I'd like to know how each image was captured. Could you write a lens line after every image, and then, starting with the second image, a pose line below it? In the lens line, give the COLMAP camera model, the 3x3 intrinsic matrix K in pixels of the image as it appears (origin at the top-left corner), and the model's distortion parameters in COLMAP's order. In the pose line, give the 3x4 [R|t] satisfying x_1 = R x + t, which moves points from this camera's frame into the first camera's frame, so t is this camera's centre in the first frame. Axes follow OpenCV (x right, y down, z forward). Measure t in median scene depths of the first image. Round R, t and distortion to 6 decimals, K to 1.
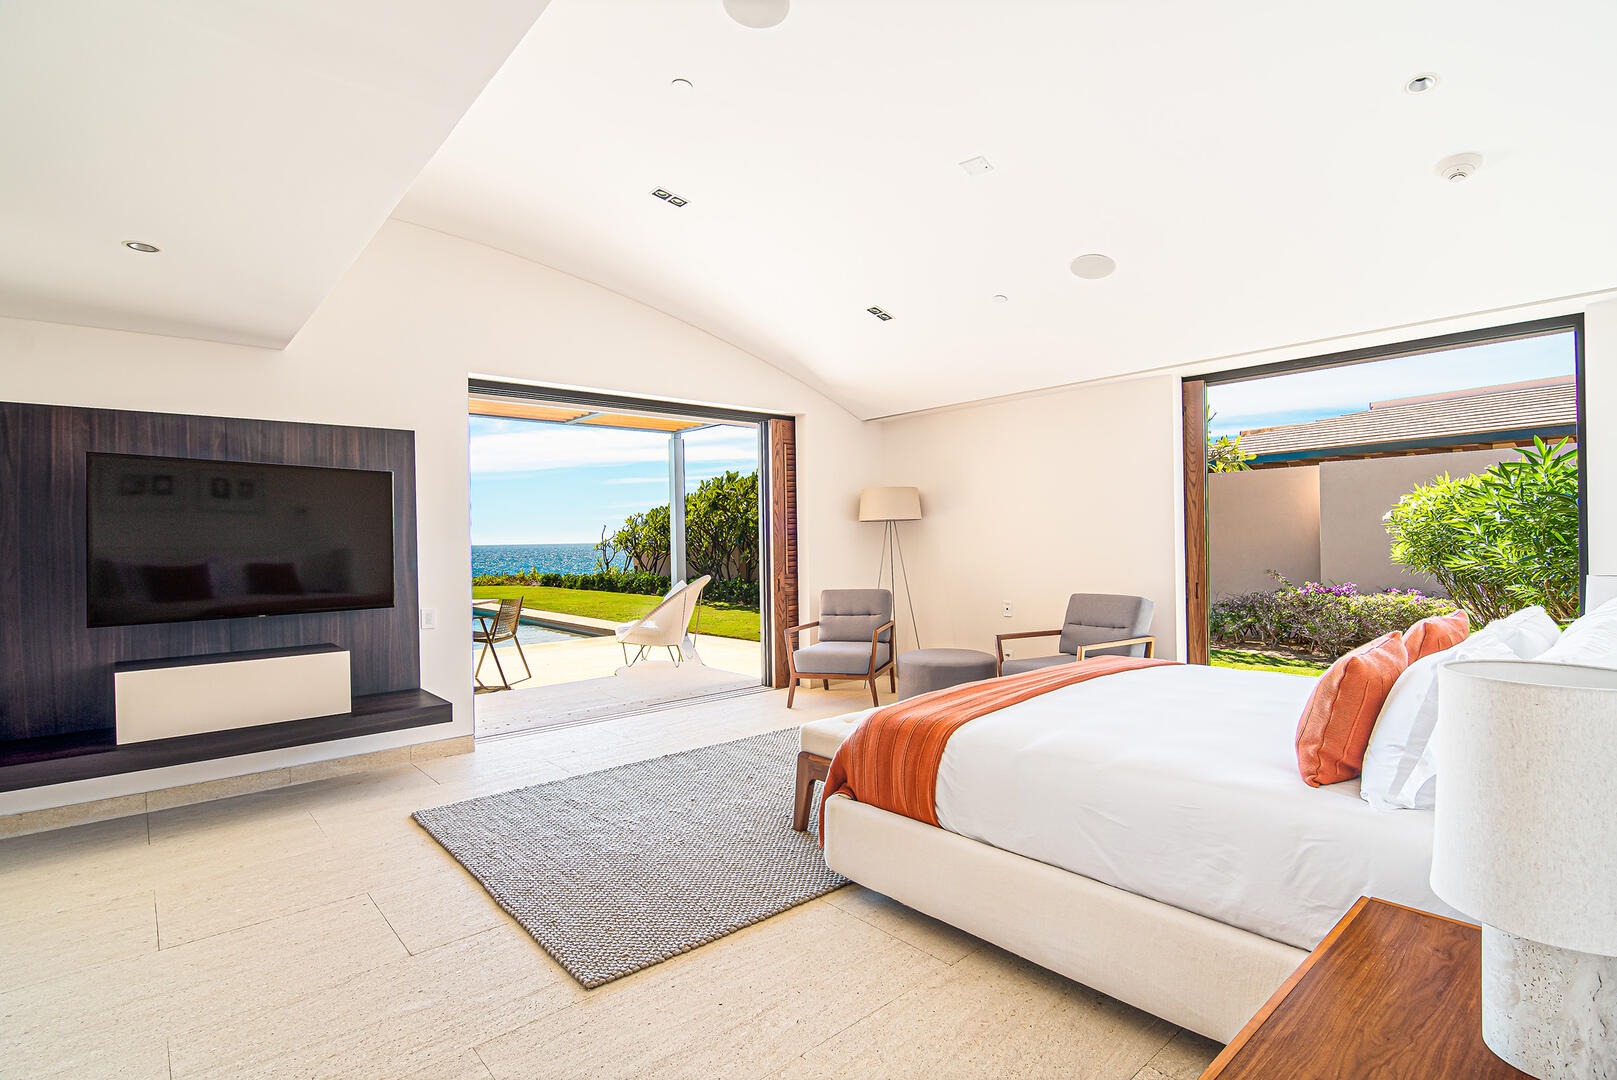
lens RADIAL K [[777.1, 0, 810.5], [0, 777.1, 543.3], [0, 0, 1]] dist [0.019194, -0.016581]
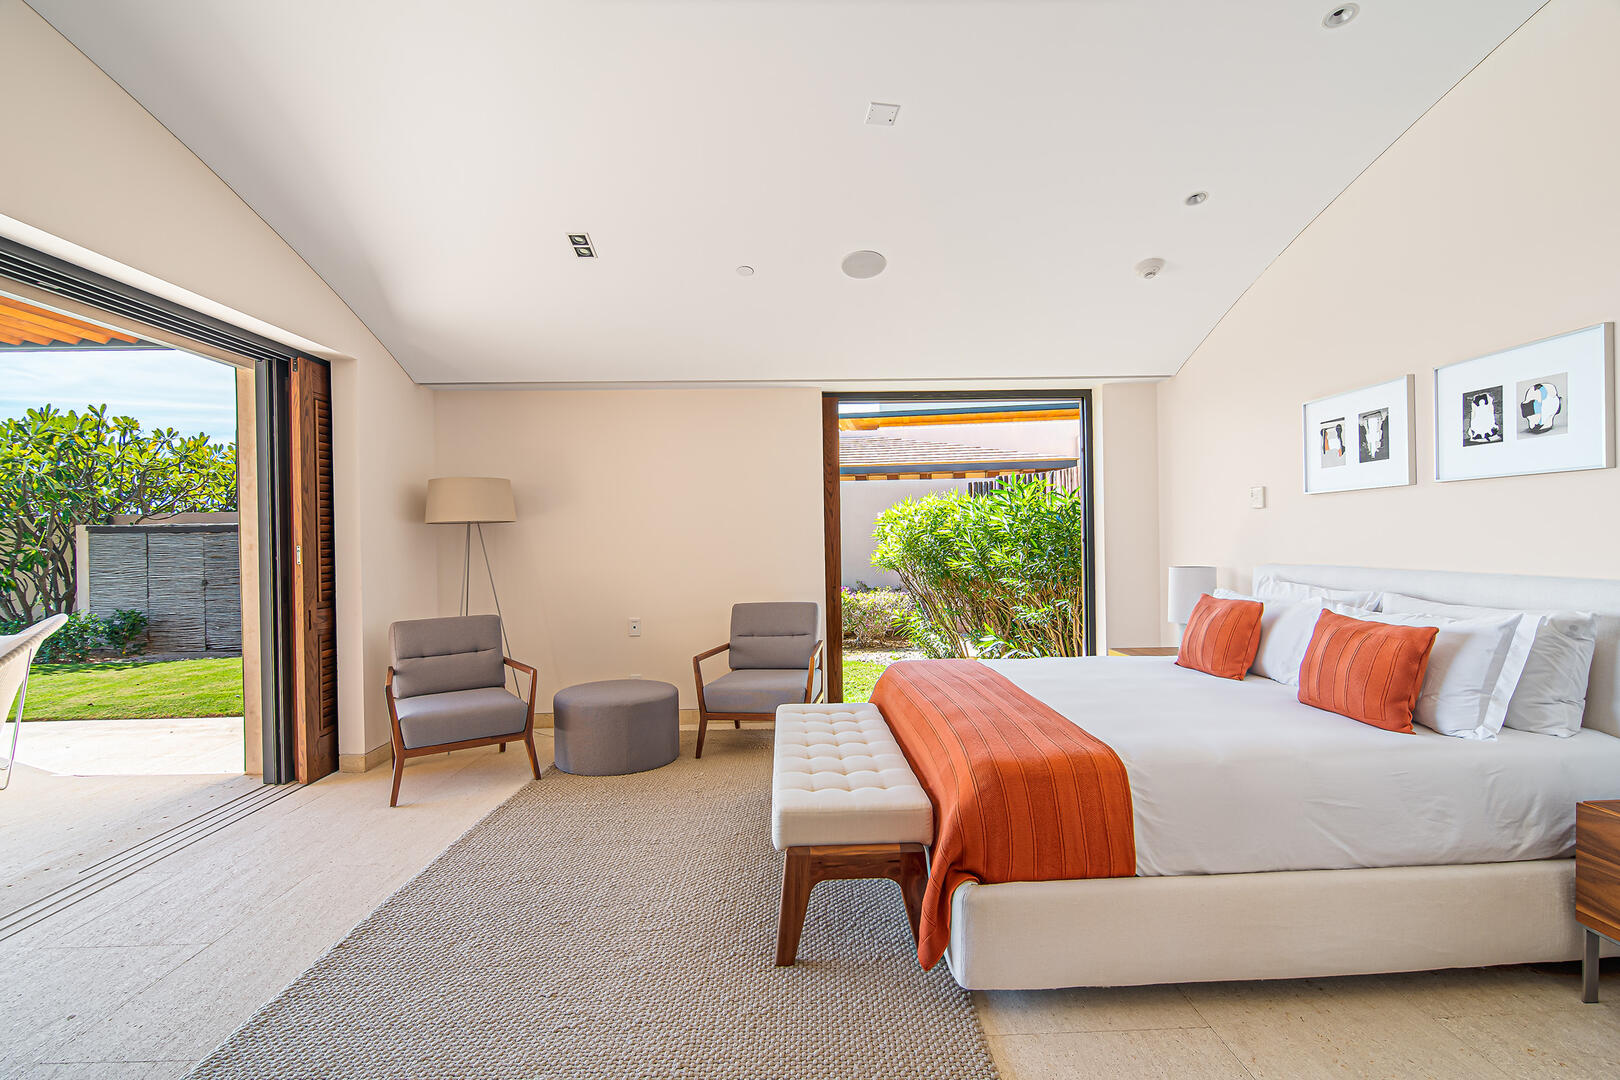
lens RADIAL K [[778.5, 0, 812.0], [0, 778.5, 543.3], [0, 0, 1]] dist [0.019194, -0.016581]
pose [[0.636196, 0.002368, 0.771524, -0.303388], [0.010448, 0.999877, -0.011685, 0.003263], [-0.771456, 0.015495, 0.636093, 0.305047]]
